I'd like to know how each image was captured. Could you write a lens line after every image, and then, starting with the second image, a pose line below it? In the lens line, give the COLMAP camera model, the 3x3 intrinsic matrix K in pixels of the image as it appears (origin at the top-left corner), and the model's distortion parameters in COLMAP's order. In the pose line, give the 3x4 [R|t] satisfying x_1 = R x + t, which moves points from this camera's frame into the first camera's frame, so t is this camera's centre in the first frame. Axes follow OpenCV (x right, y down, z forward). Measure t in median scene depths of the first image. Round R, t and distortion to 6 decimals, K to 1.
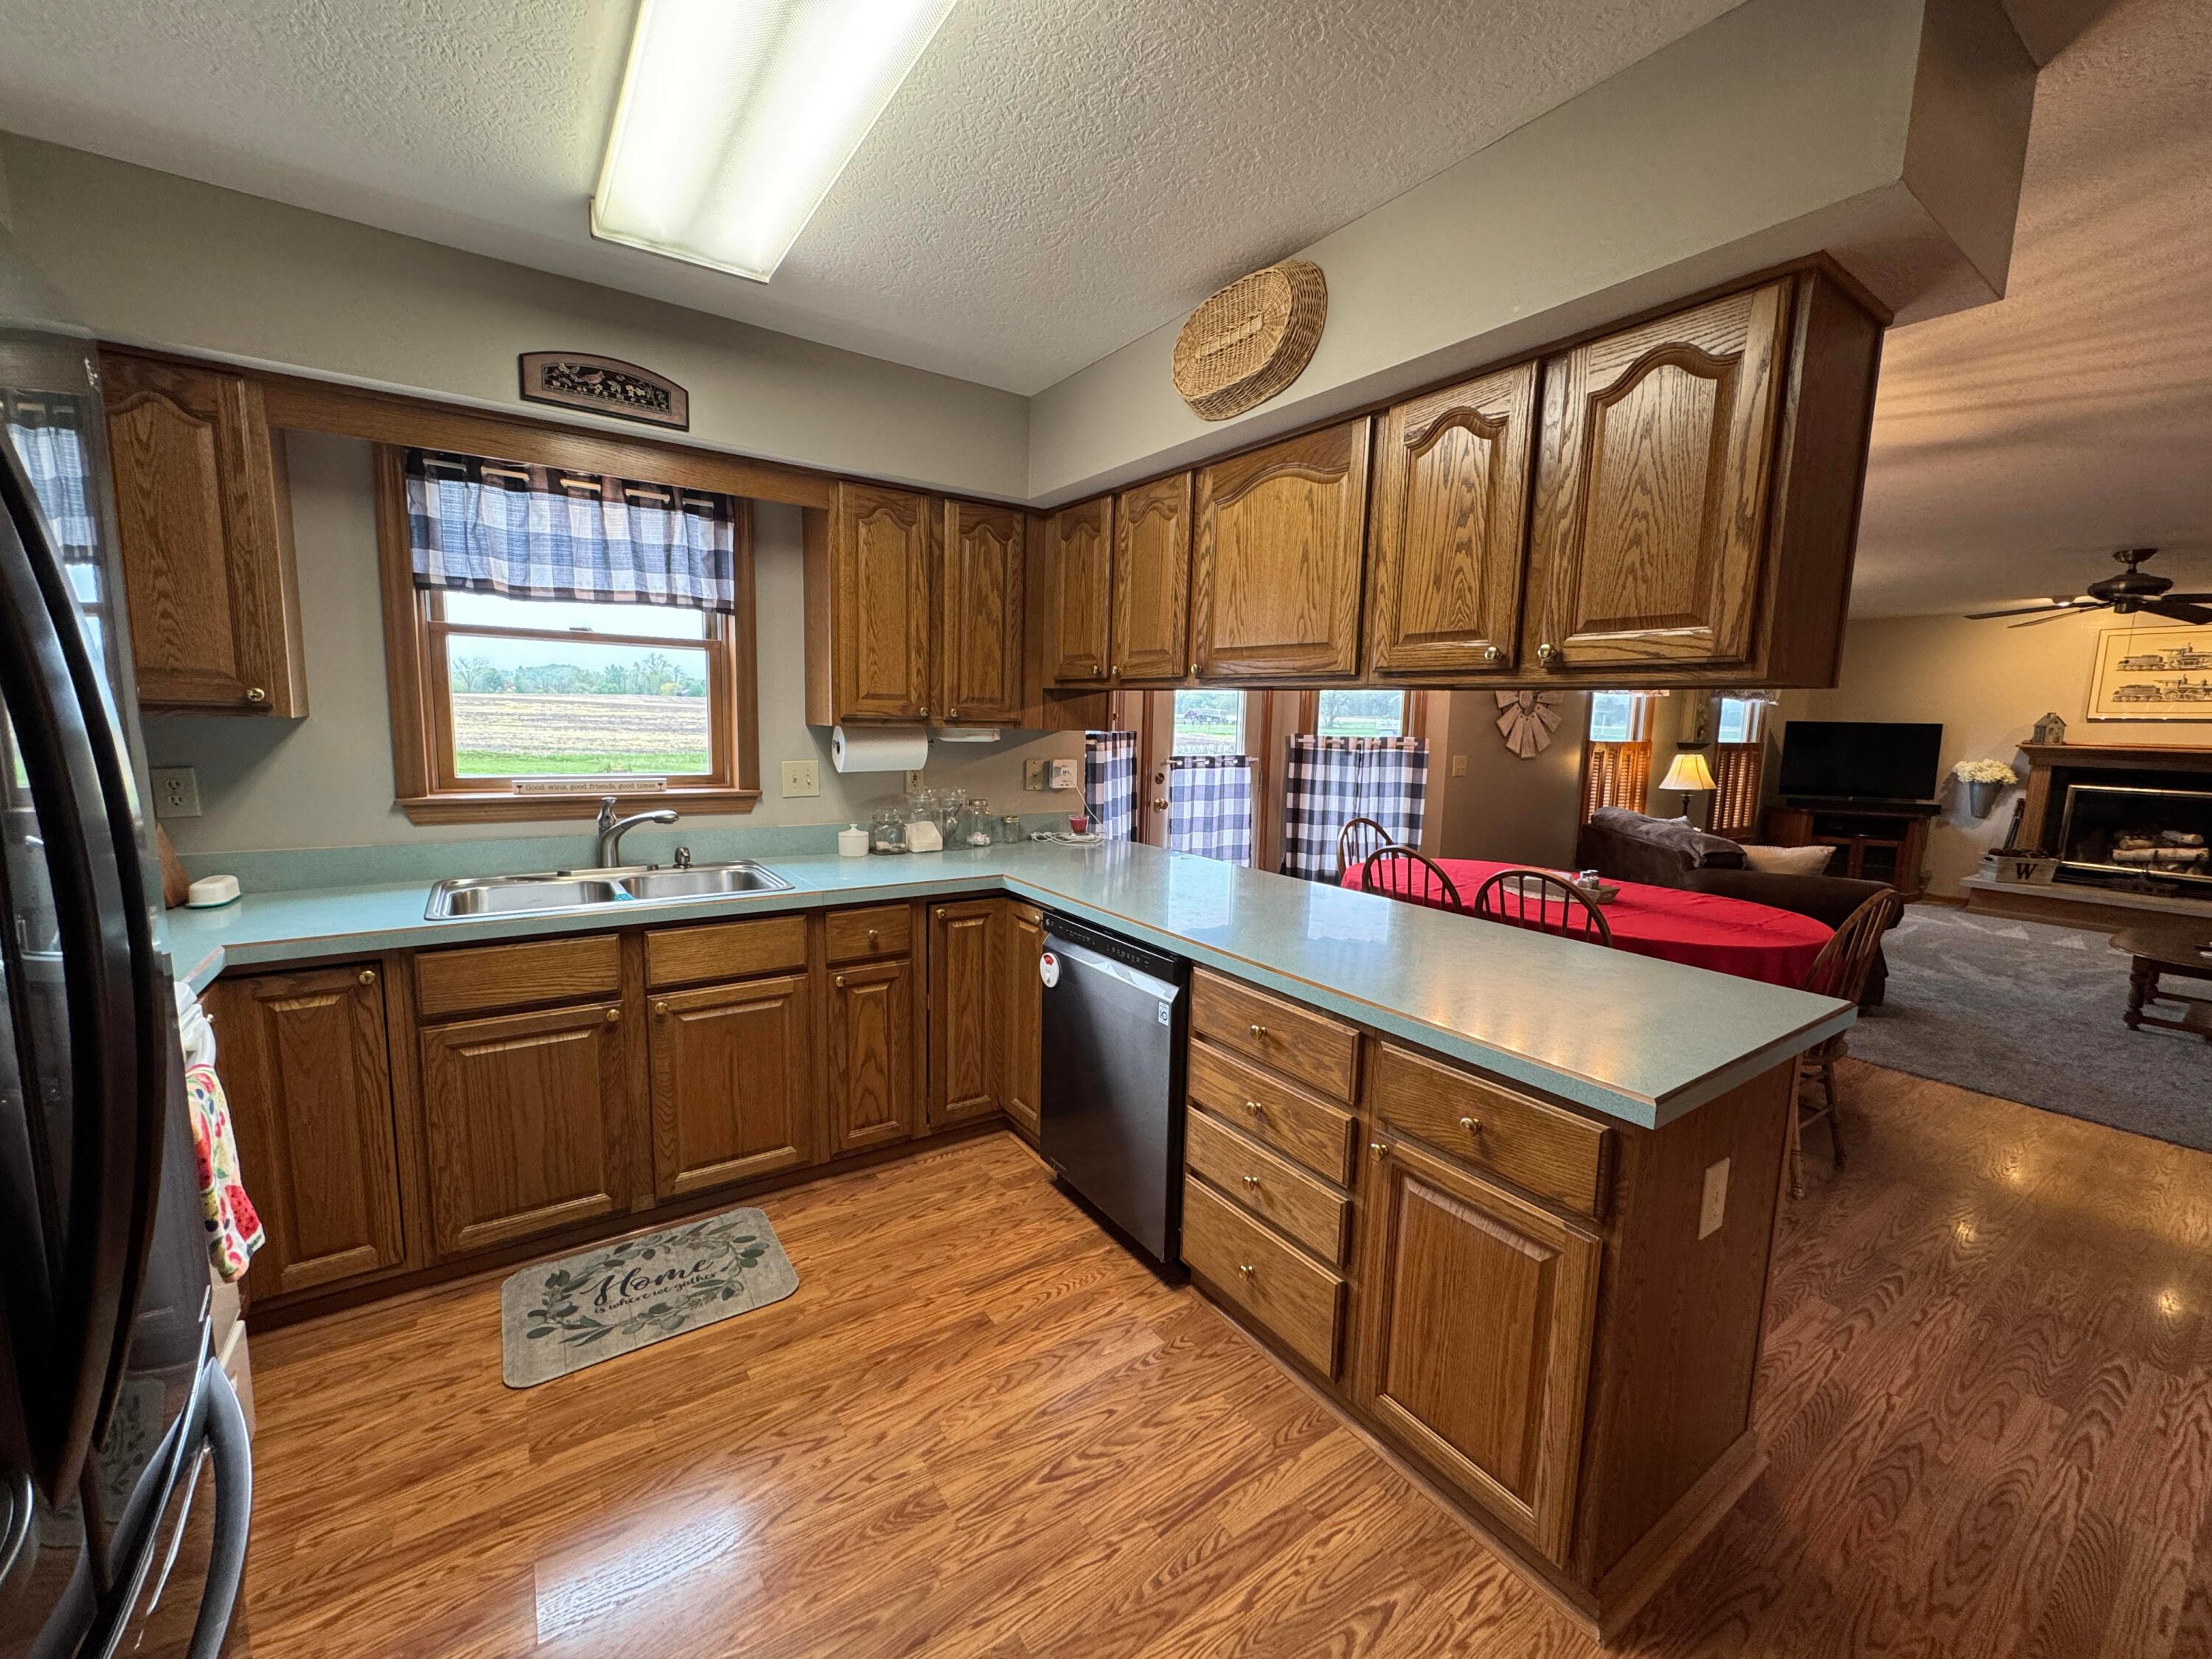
lens RADIAL K [[881.5, 0, 1106.0], [0, 881.5, 829.5], [0, 0, 1]] dist [-0.001162, -0.000071]
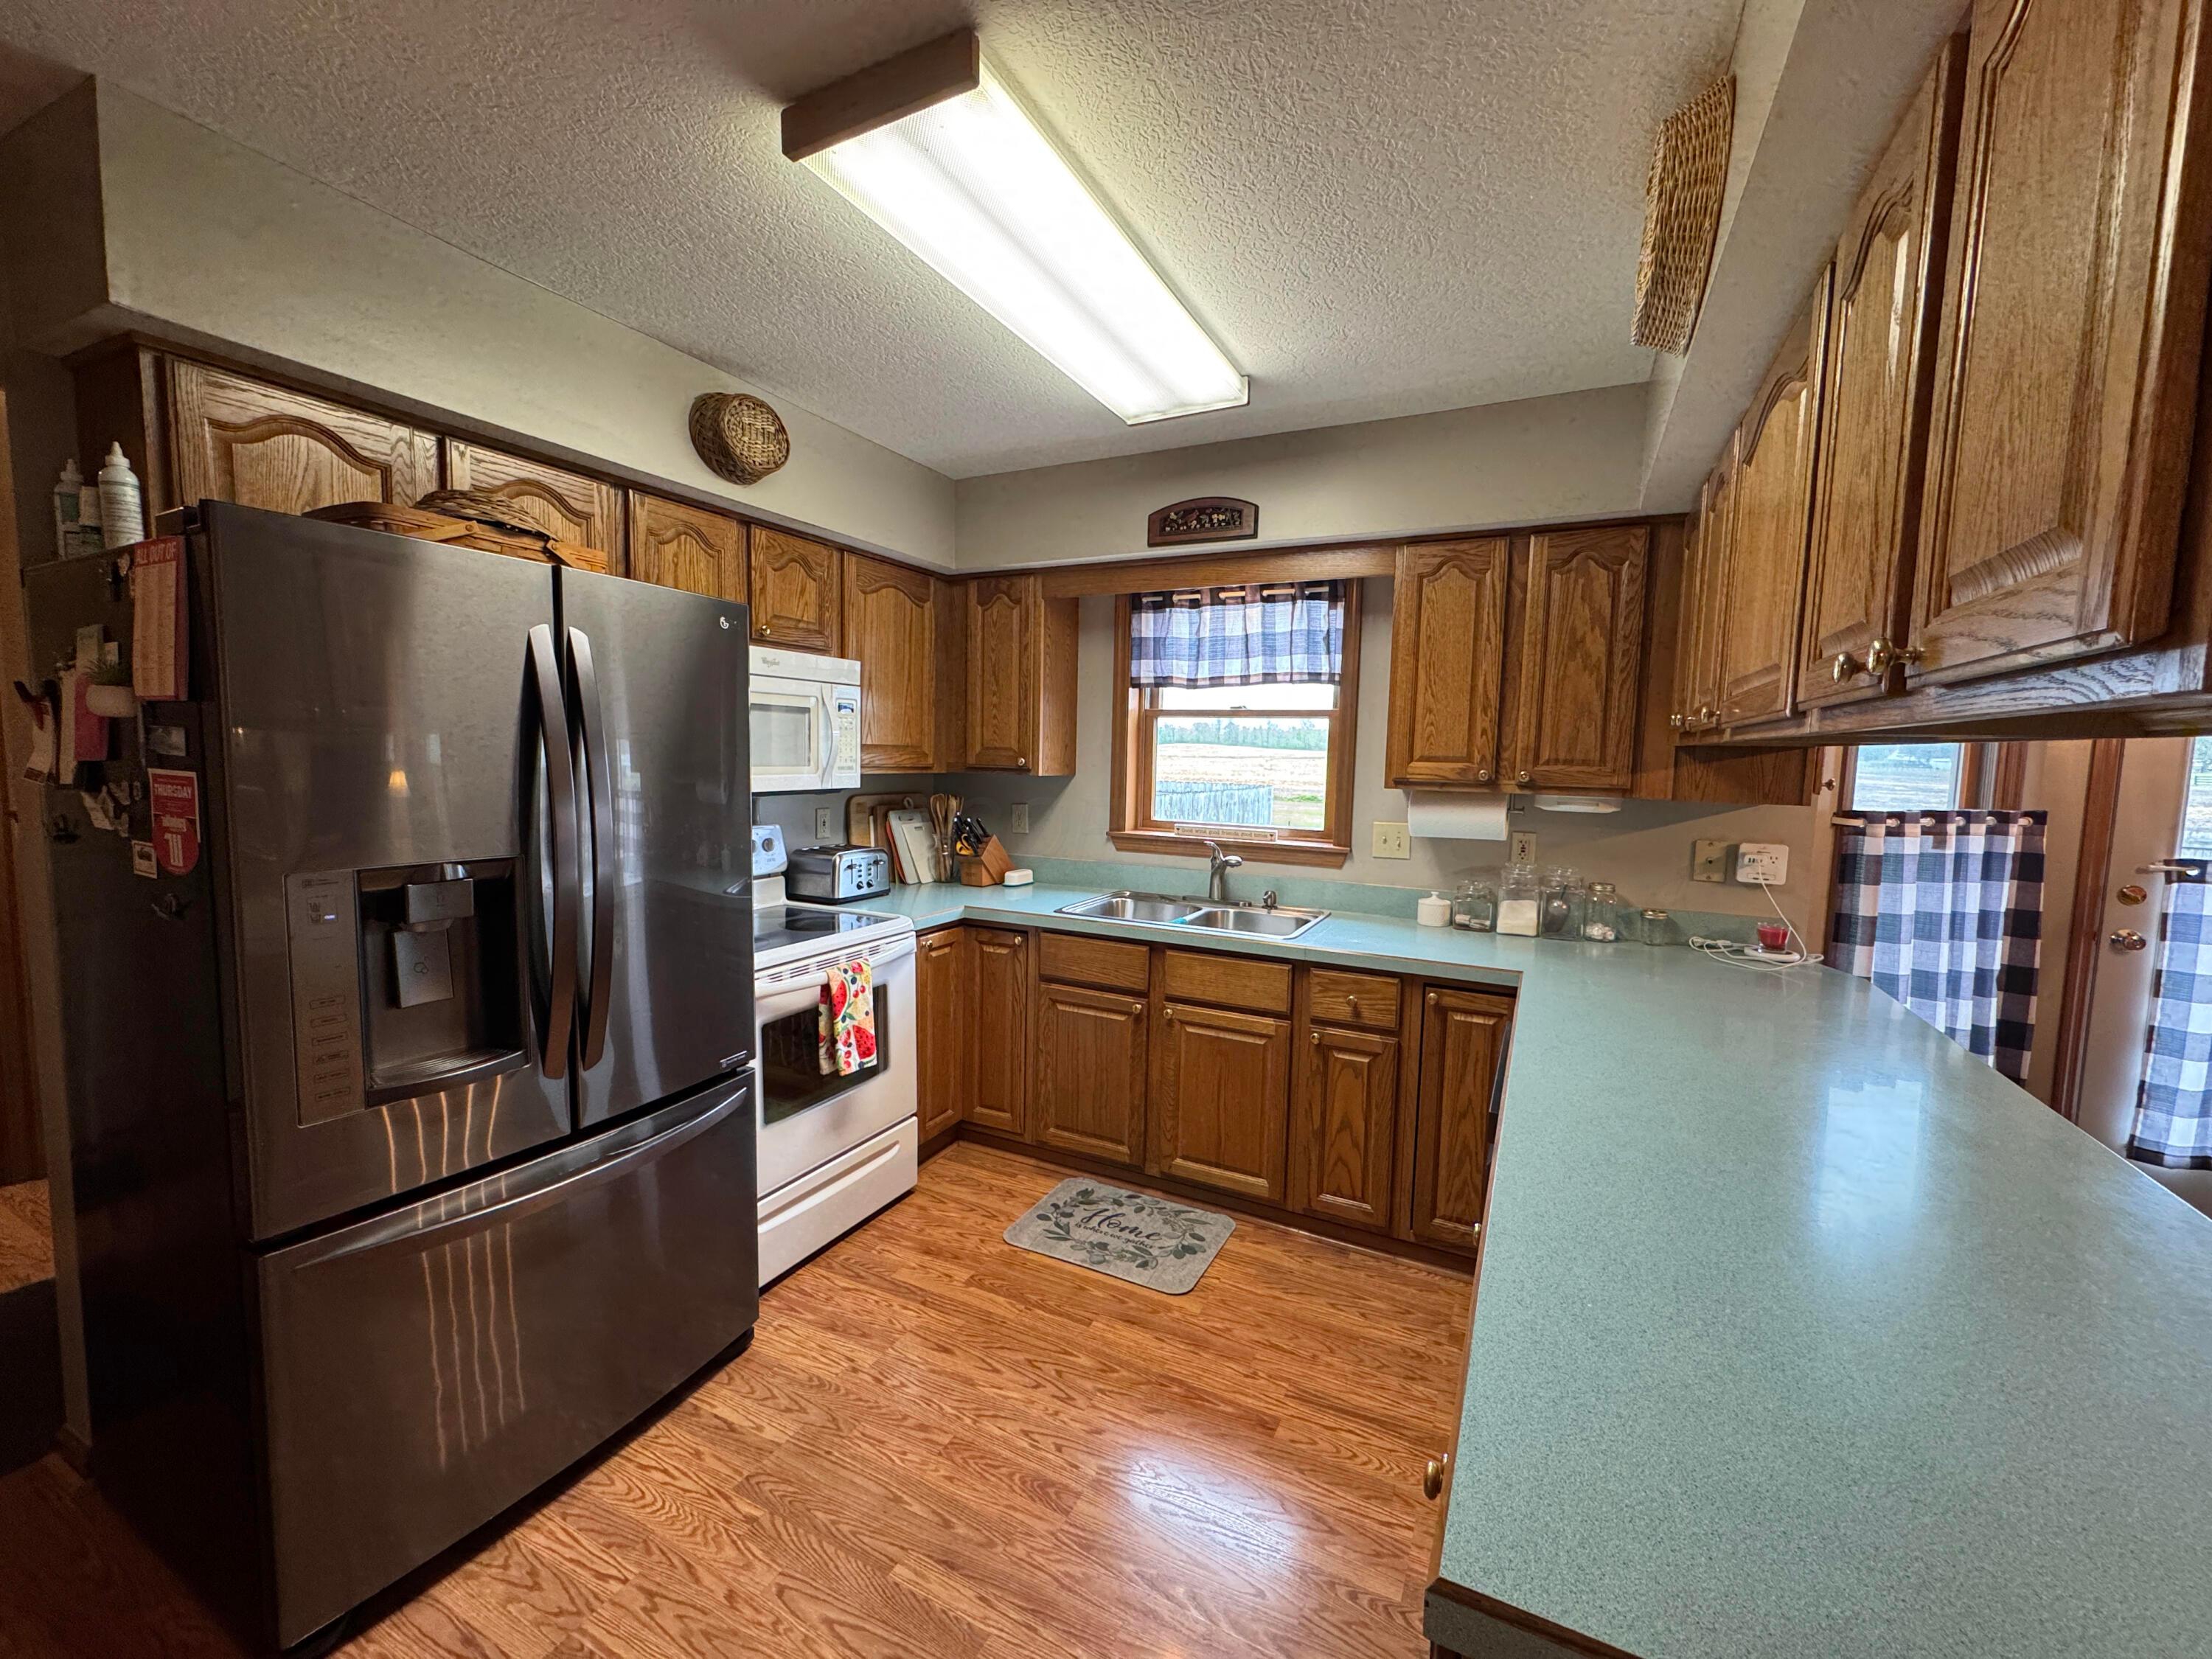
lens RADIAL K [[881.5, 0, 1106.0], [0, 881.5, 829.5], [0, 0, 1]] dist [-0.001162, -0.000071]
pose [[0.480403, 0.061251, -0.874907, 0.396647], [-0.122340, 0.992486, 0.002306, -0.033888], [0.868473, 0.105928, 0.484286, 0.238893]]
